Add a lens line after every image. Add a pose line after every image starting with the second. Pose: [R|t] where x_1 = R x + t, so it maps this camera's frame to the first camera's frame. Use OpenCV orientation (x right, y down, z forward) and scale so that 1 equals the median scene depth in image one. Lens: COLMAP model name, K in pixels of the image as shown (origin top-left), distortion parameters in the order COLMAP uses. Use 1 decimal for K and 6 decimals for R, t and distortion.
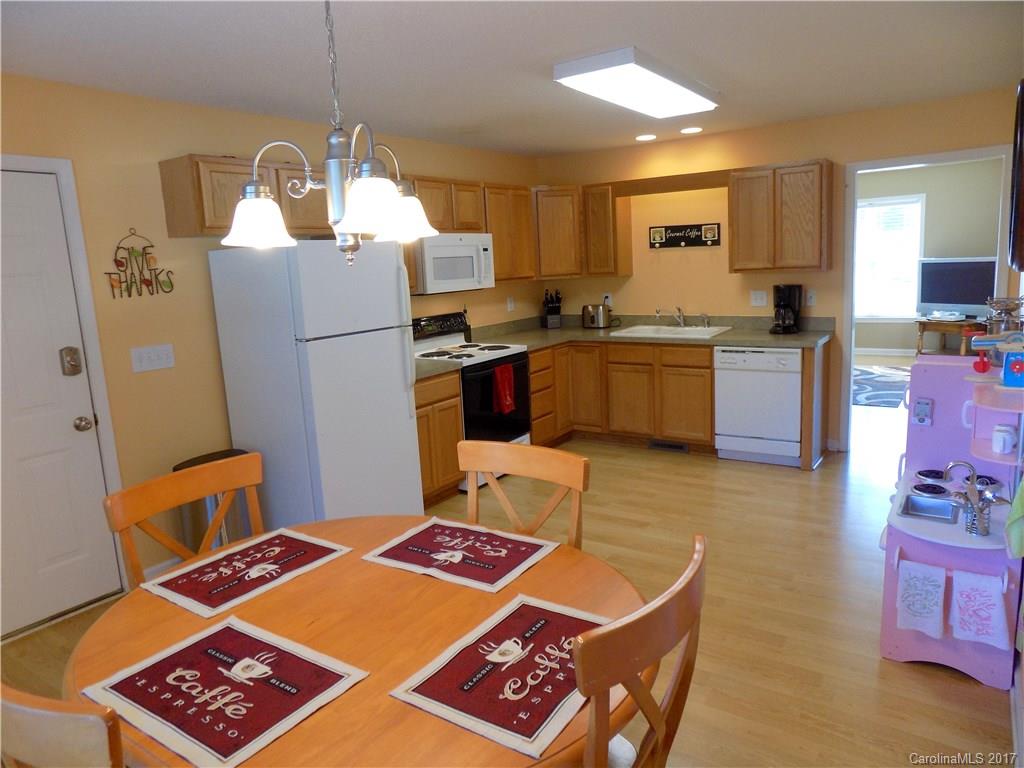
lens RADIAL K [[684.7, 0, 511.7], [0, 684.7, 378.7], [0, 0, 1]] dist [-0.050408, 0.031328]
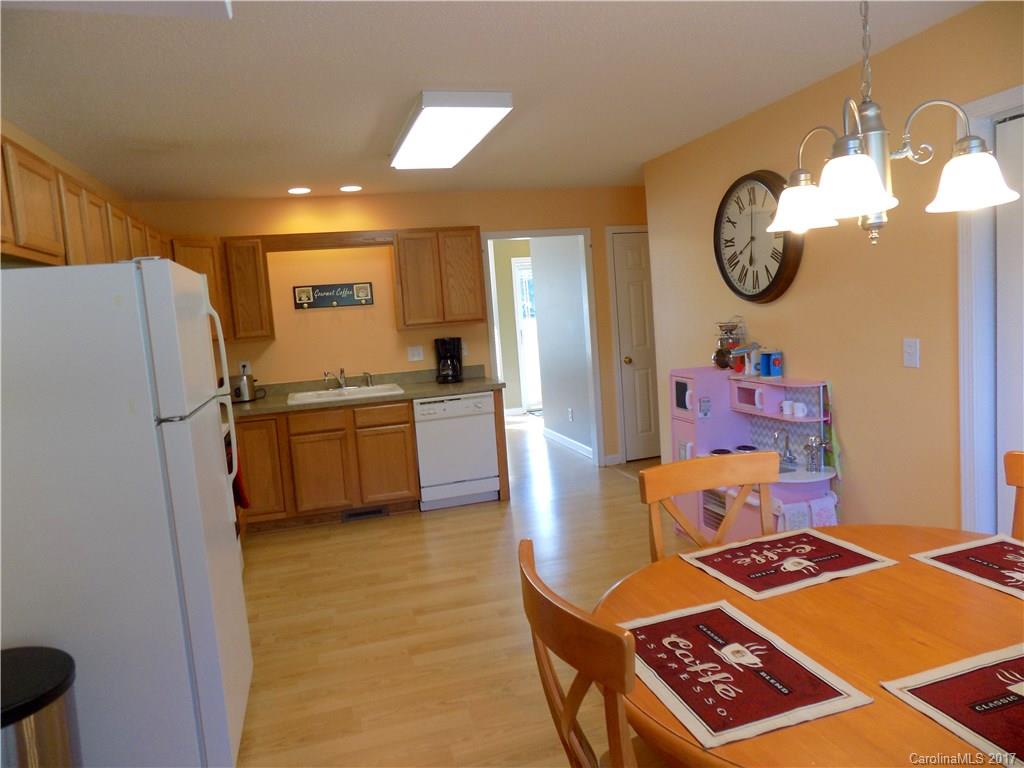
lens RADIAL K [[684.7, 0, 512.3], [0, 684.7, 377.2], [0, 0, 1]] dist [-0.050408, 0.031328]
pose [[0.626845, -0.073898, 0.775631, -0.373603], [0.173337, 0.983771, -0.046358, -0.007660], [-0.759618, 0.163504, 0.629481, 0.235363]]
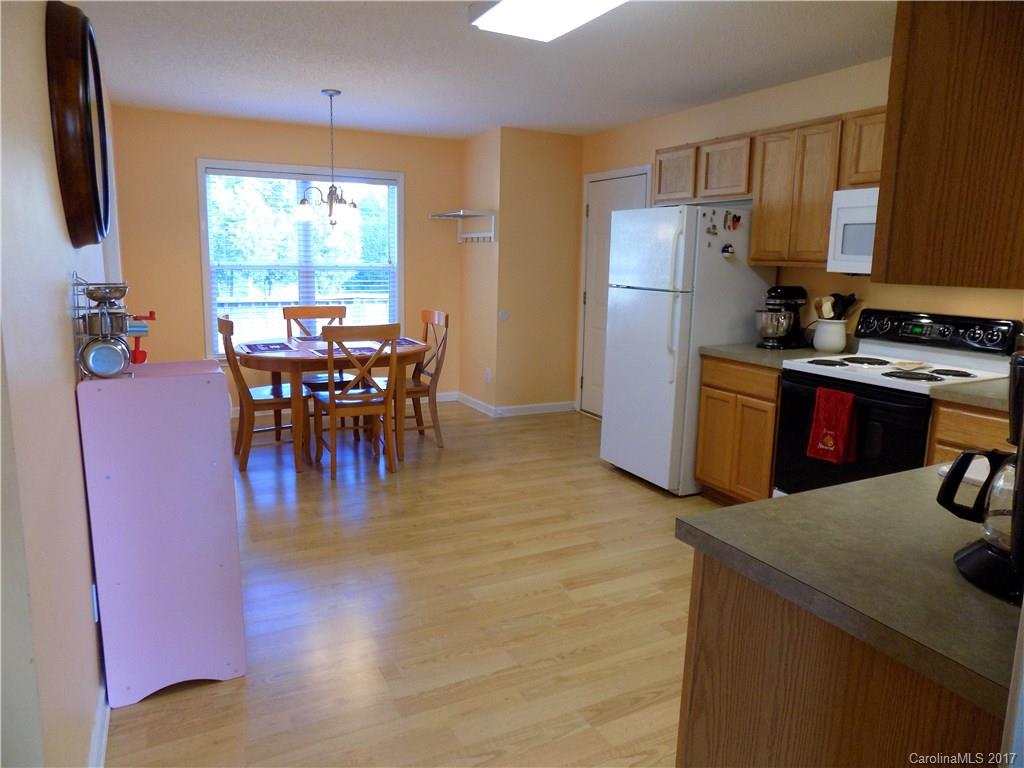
lens RADIAL K [[684.7, 0, 510.7], [0, 684.7, 382.0], [0, 0, 1]] dist [-0.050408, 0.031328]
pose [[-0.474410, 0.204351, -0.856257, 0.627652], [-0.142882, 0.941911, 0.303956, -0.163995], [0.868631, 0.266543, -0.417654, 0.915645]]
